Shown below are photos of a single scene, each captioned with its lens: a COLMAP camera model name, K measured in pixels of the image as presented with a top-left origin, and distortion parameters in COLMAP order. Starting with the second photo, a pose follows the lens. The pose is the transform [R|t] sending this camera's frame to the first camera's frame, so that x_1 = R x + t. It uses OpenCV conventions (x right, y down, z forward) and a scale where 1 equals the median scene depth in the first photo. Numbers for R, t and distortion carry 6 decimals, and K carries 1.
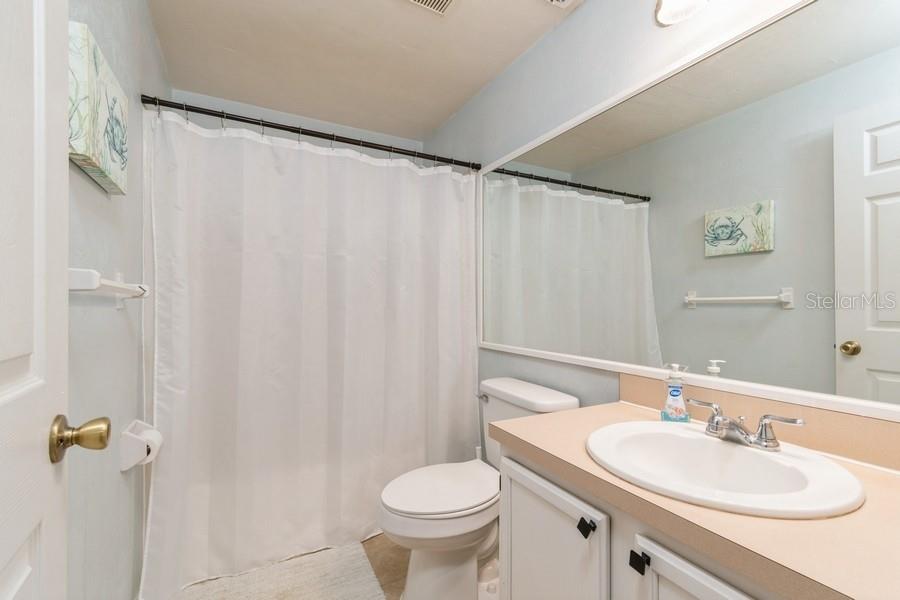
lens RADIAL K [[412.2, 0, 450.0], [0, 412.2, 300.0], [0, 0, 1]] dist [-0.003873, -0.000111]
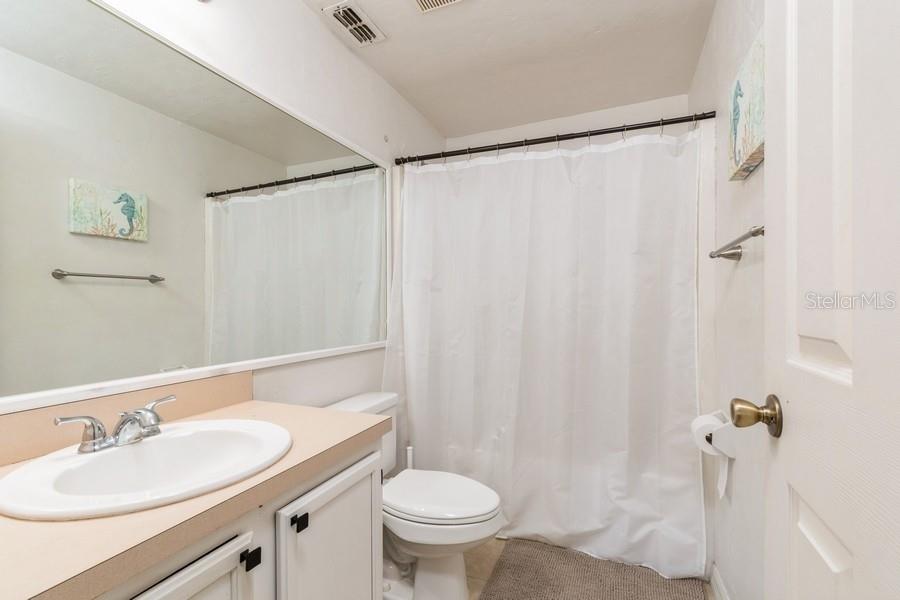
lens RADIAL K [[412.2, 0, 450.0], [0, 412.2, 300.0], [0, 0, 1]] dist [-0.003873, -0.000111]
pose [[0.627564, -0.010370, -0.778496, 0.552982], [0.006143, 0.999946, -0.008367, 0.010666], [0.778541, 0.000469, 0.627594, 0.287338]]
